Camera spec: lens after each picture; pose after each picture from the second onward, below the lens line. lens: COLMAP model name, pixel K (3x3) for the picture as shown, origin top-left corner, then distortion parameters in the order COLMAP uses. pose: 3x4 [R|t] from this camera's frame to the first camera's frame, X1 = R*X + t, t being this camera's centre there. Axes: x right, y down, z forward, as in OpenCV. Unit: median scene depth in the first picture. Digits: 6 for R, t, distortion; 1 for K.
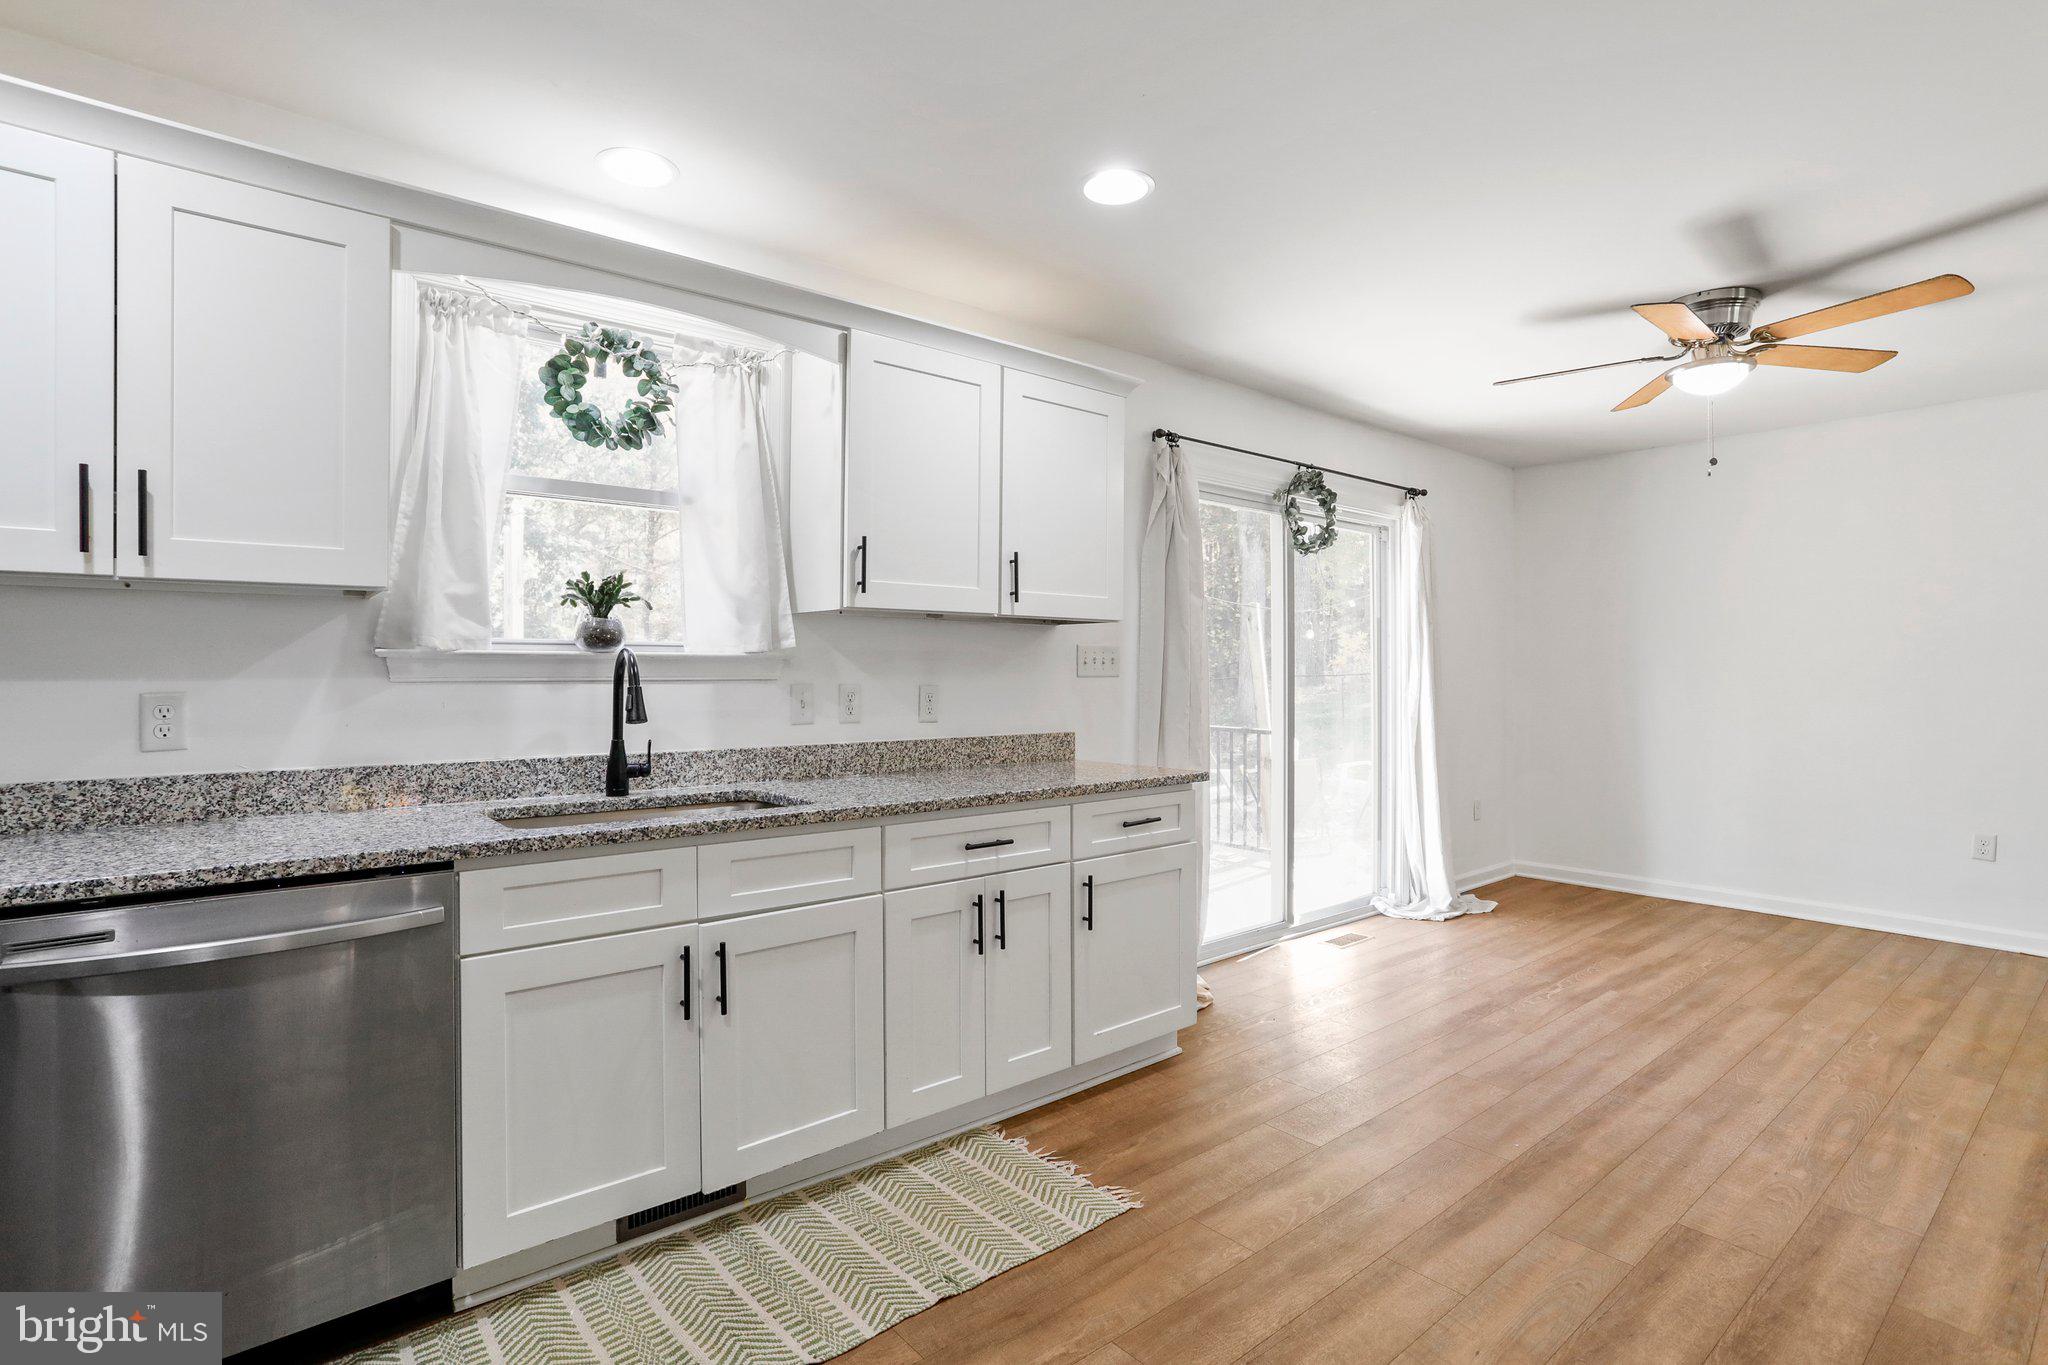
lens RADIAL K [[998.1, 0, 1018.8], [0, 998.1, 667.0], [0, 0, 1]] dist [-0.054192, 0.026714]
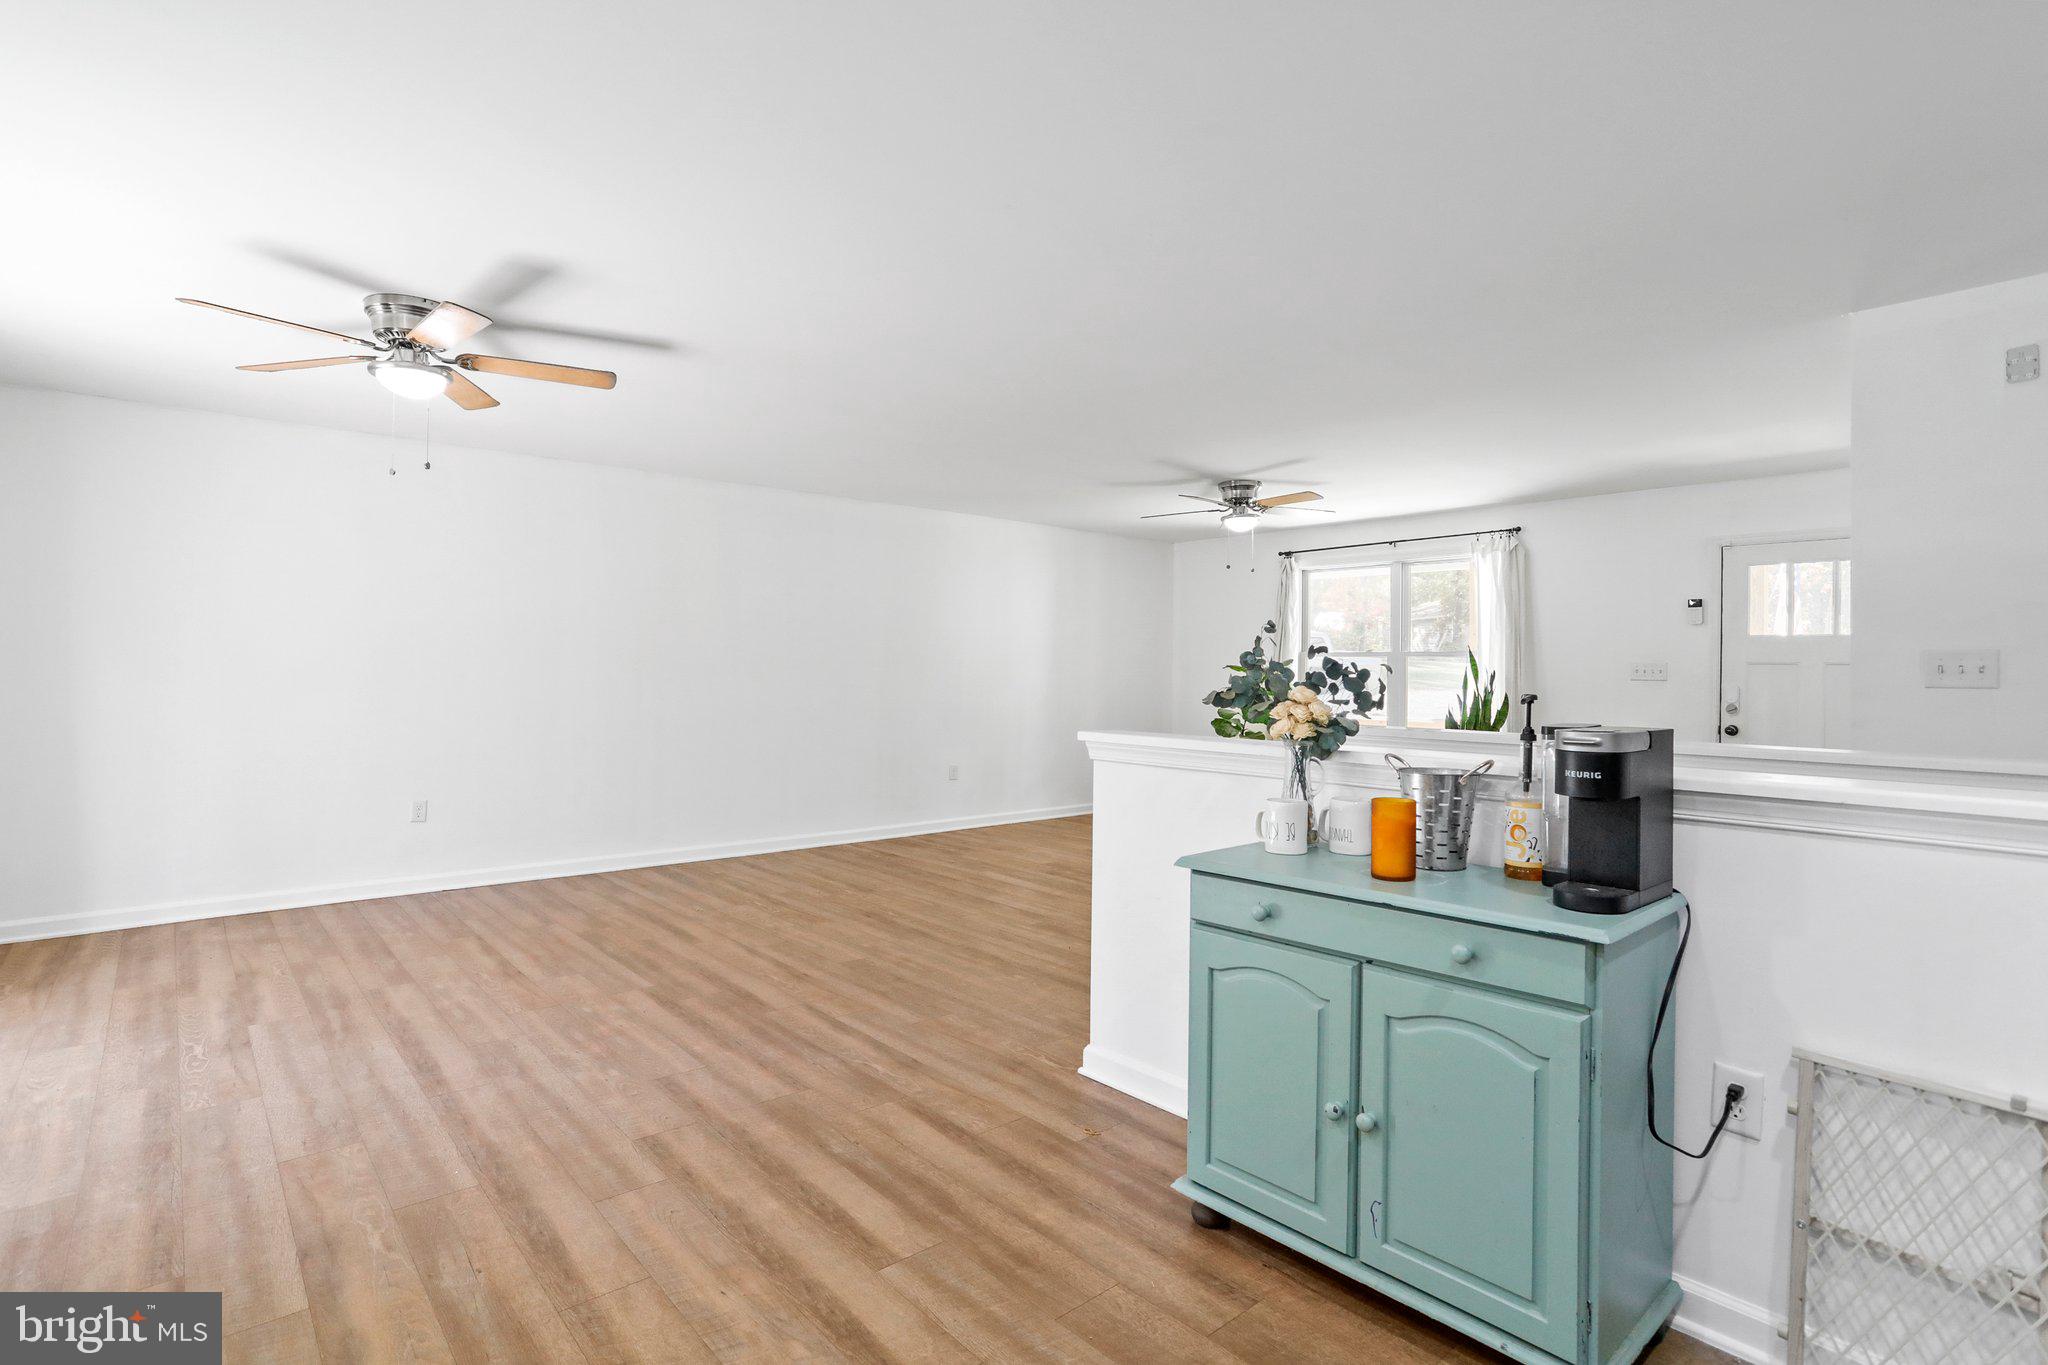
lens RADIAL K [[998.1, 0, 1019.3], [0, 998.1, 690.9], [0, 0, 1]] dist [-0.054192, 0.026714]
pose [[-0.028440, -0.018712, 0.999420, -0.411598], [-0.013504, 0.999741, 0.018333, 0.001771], [-0.999504, -0.012975, -0.028686, 0.465497]]
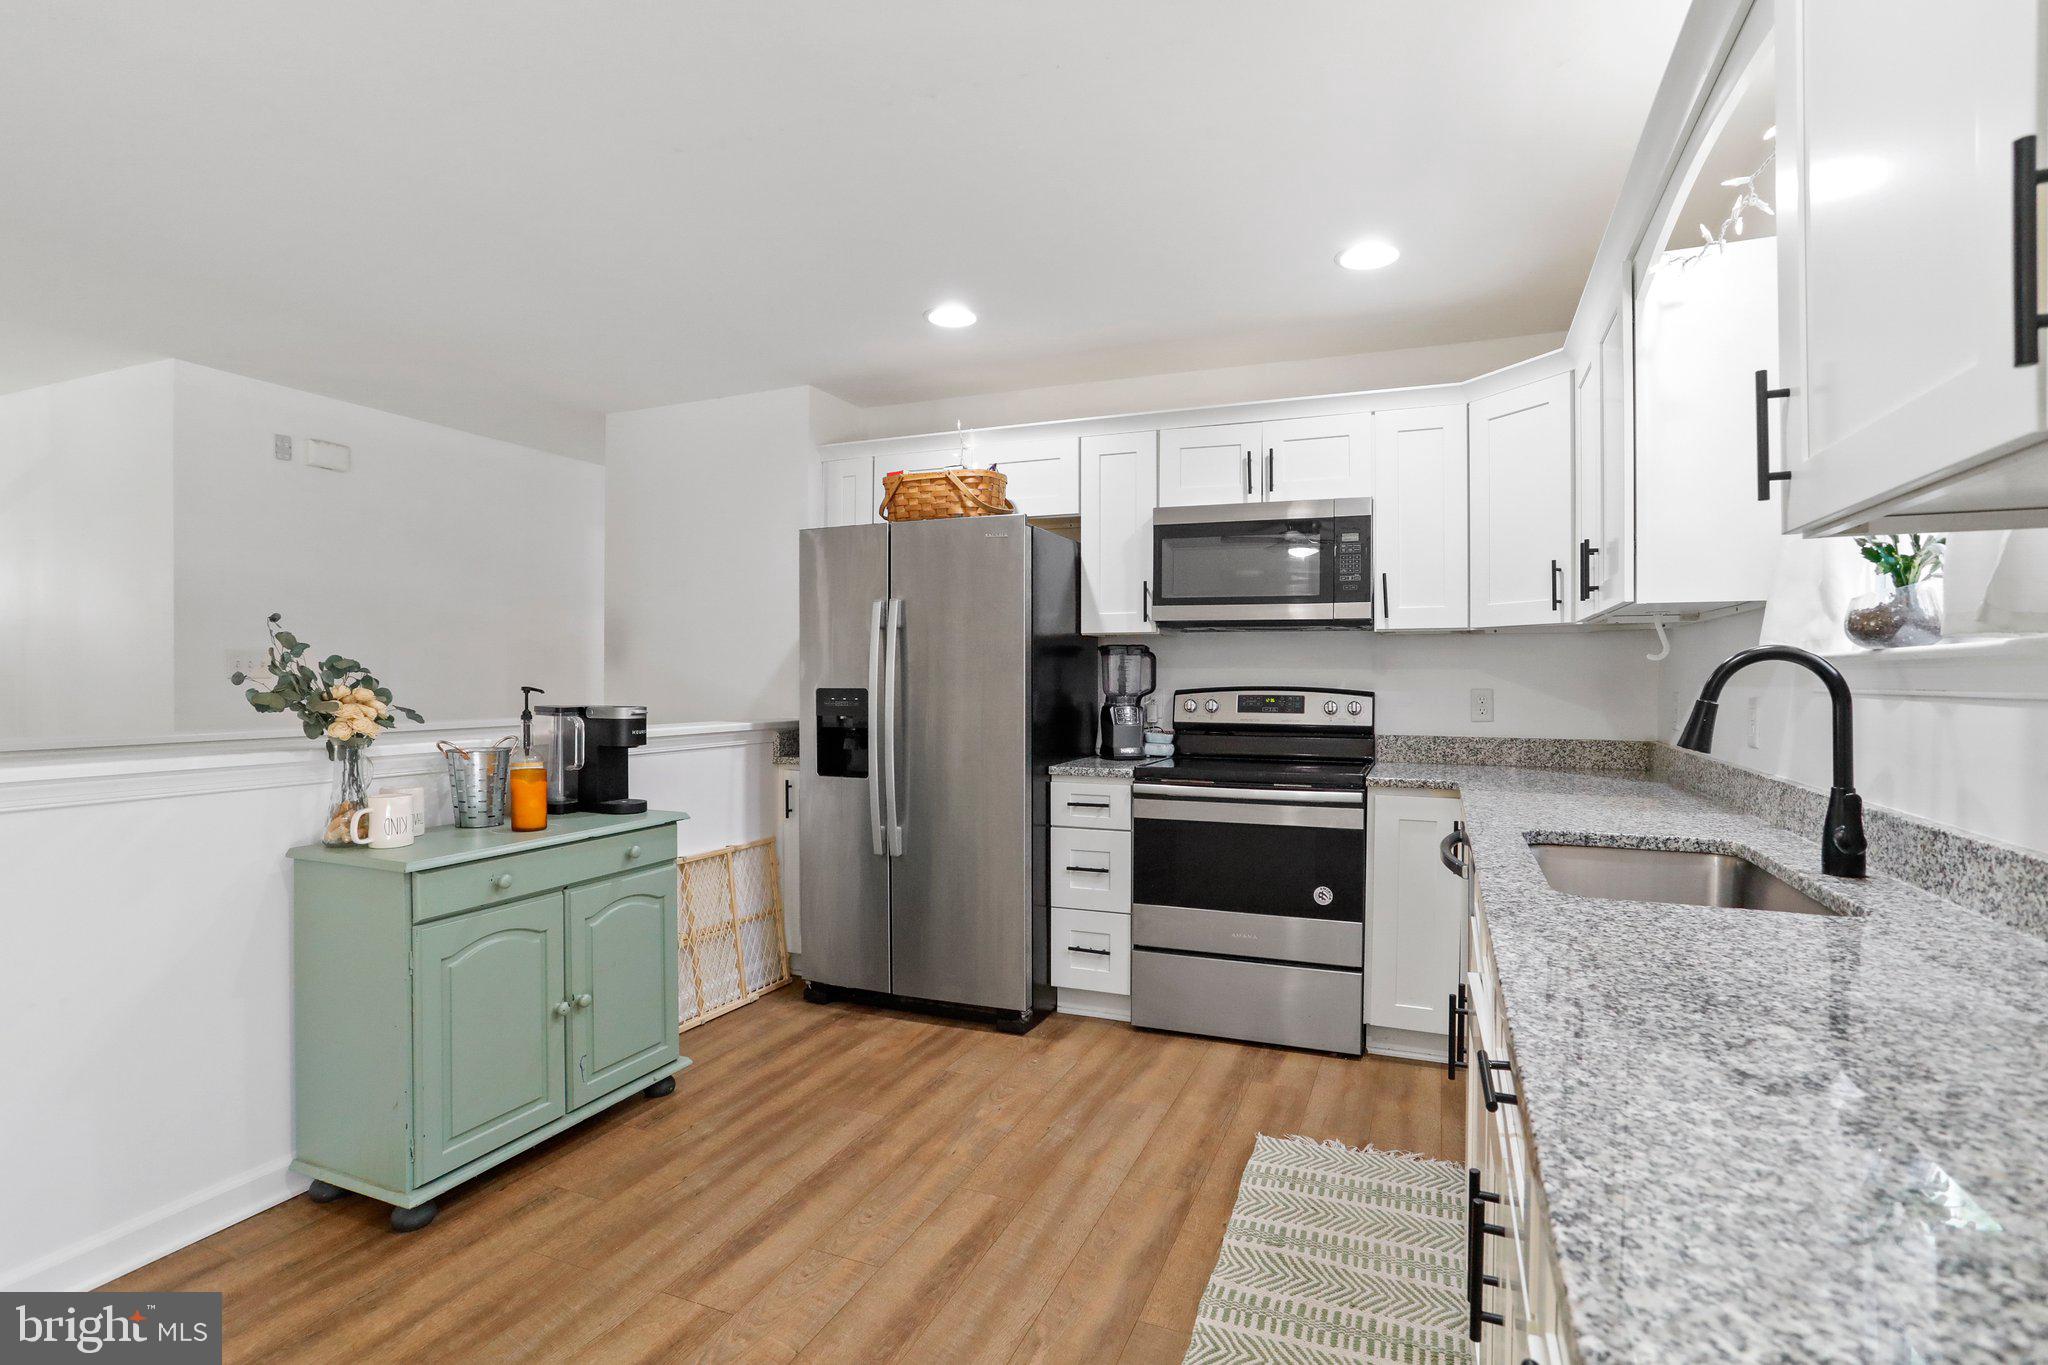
lens RADIAL K [[998.1, 0, 1026.8], [0, 998.1, 686.9], [0, 0, 1]] dist [-0.054192, 0.026714]
pose [[-0.884138, 0.001124, -0.467225, 0.333206], [-0.001556, 0.999984, 0.005350, 0.006076], [0.467223, 0.005457, -0.884122, 1.236599]]
